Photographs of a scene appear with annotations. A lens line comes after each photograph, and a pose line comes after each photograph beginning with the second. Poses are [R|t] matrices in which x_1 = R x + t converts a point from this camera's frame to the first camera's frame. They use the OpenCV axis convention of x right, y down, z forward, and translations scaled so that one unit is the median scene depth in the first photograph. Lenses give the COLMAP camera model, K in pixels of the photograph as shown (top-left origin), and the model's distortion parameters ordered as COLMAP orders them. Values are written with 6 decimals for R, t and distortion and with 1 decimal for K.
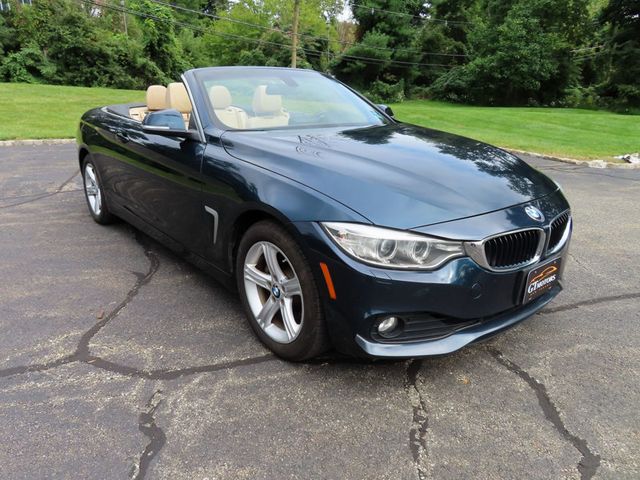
lens RADIAL K [[456.6, 0, 318.3], [0, 456.6, 243.1], [0, 0, 1]] dist [-0.009208, 0.000907]
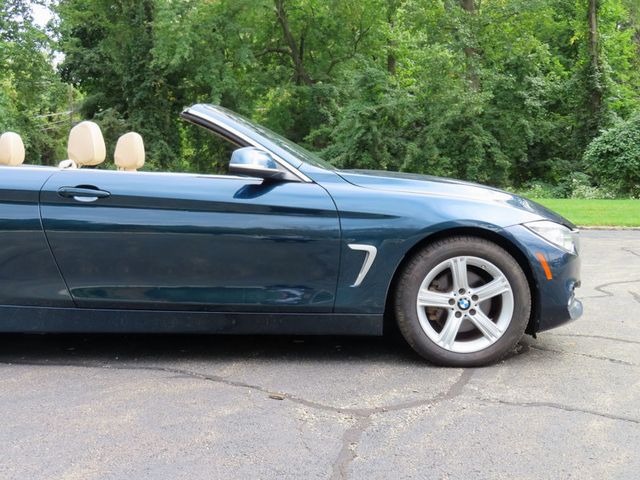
lens RADIAL K [[780.4, 0, 321.5], [0, 780.4, 239.7], [0, 0, 1]] dist [0.000937, -0.022667]
pose [[0.623088, -0.069924, 0.779020, -0.145286], [0.257056, 0.958976, -0.119526, 0.007963], [-0.738704, 0.274727, 0.615501, 0.007308]]
